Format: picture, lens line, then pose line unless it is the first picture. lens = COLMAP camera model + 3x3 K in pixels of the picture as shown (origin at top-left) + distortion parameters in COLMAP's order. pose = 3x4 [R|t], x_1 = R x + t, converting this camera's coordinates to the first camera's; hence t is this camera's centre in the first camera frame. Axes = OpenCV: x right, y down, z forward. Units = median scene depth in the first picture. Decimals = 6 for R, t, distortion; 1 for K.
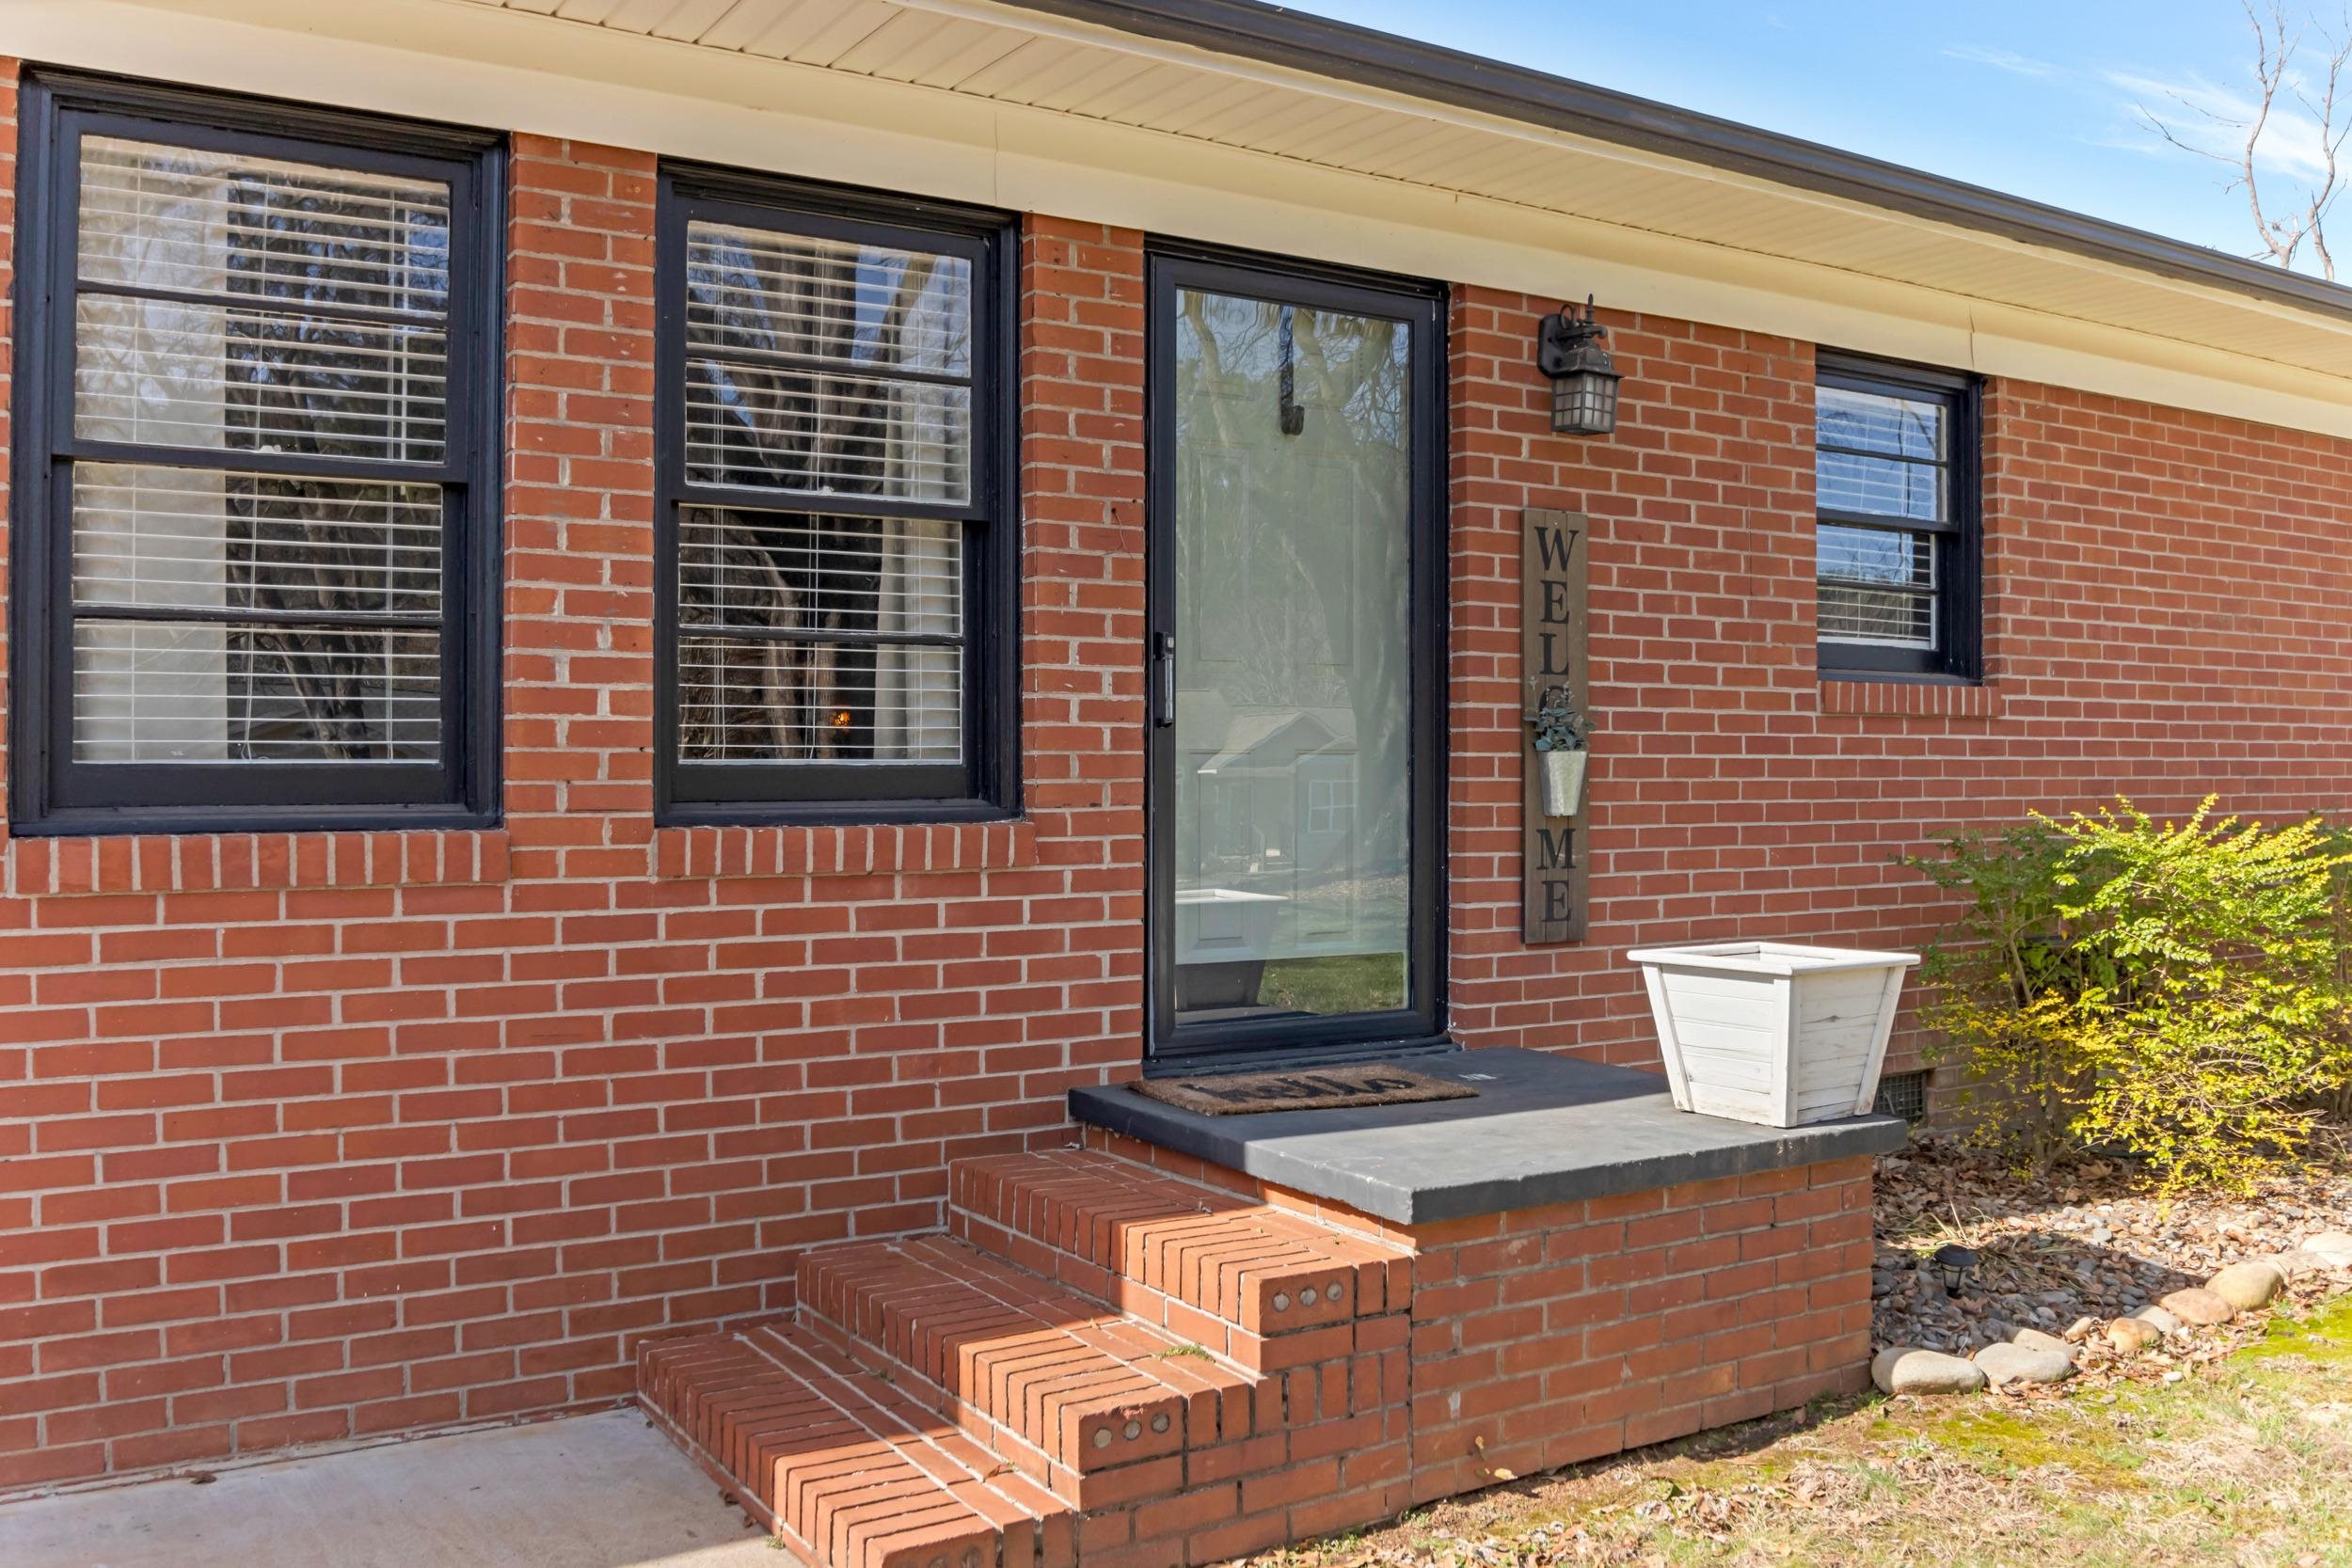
lens RADIAL K [[1999.1, 0, 1176.0], [0, 1999.1, 784.0], [0, 0, 1]] dist [0.003773, 0.003098]
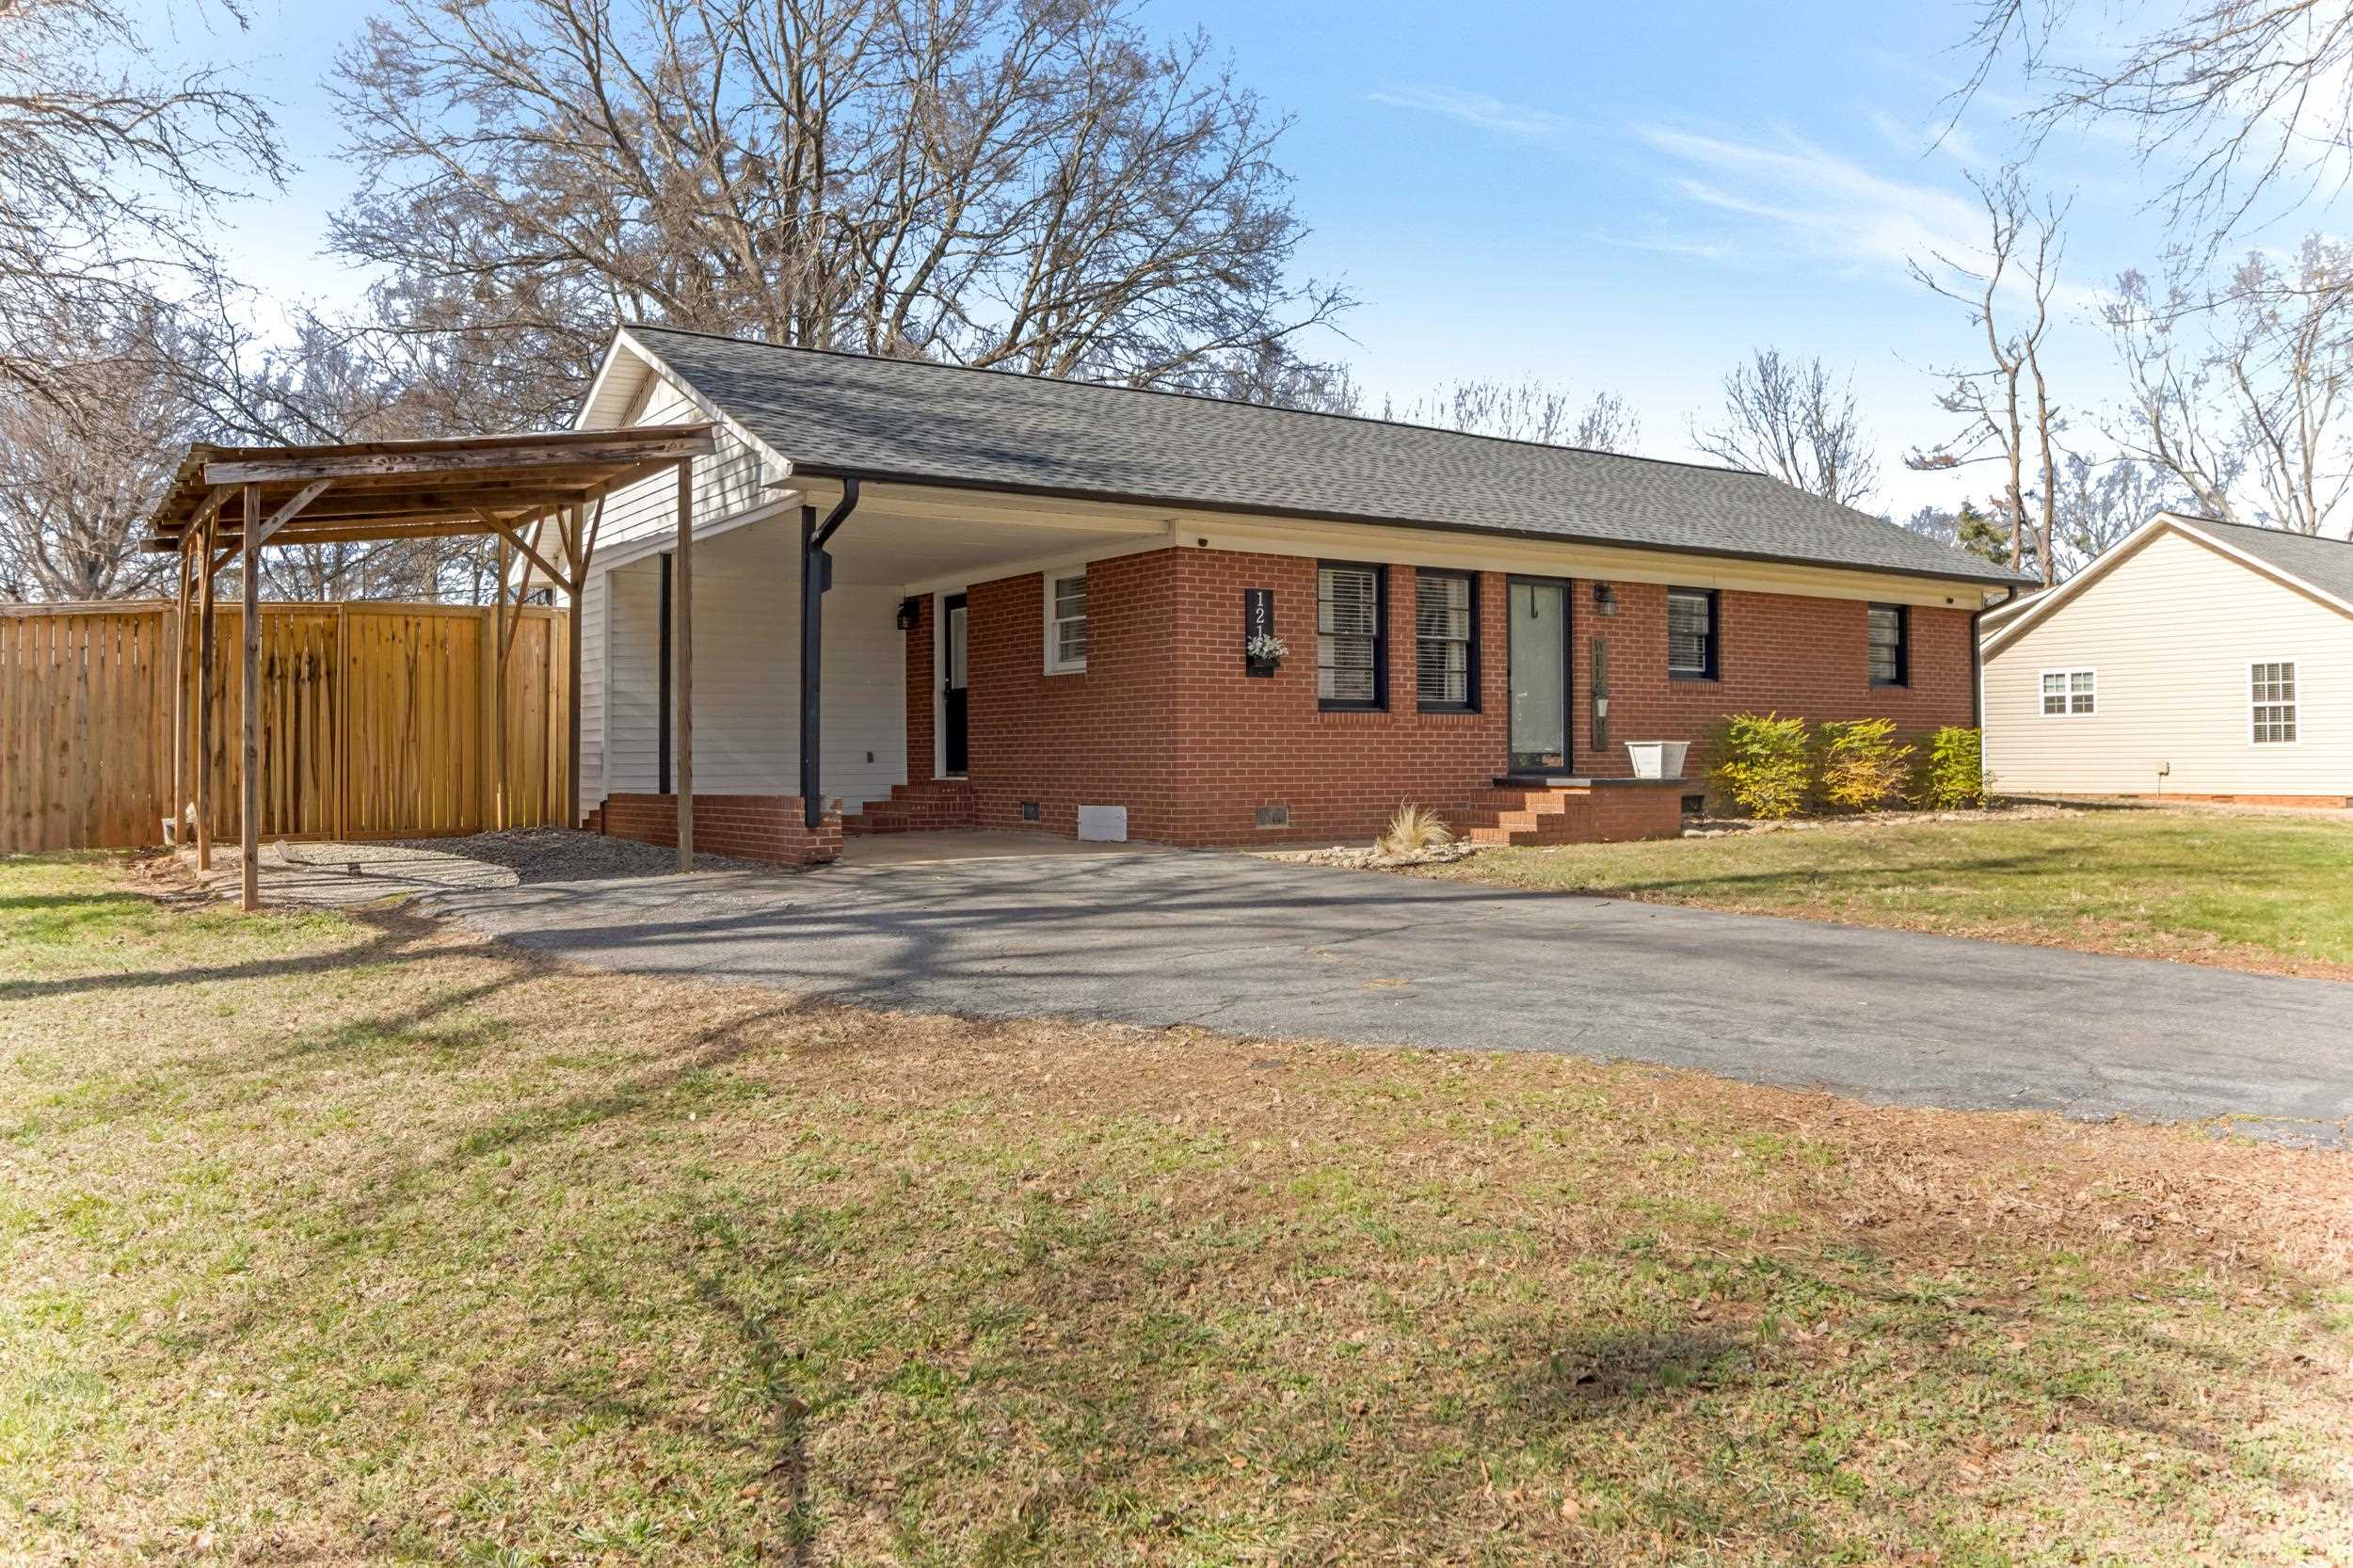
lens RADIAL K [[1762.2, 0, 1175.0], [0, 1762.2, 735.4], [0, 0, 1]] dist [-0.001609, -0.000492]
pose [[0.999648, -0.002632, 0.026396, -0.711176], [0.003144, 0.999808, -0.019354, 0.114621], [-0.026340, 0.019430, 0.999464, -2.339530]]
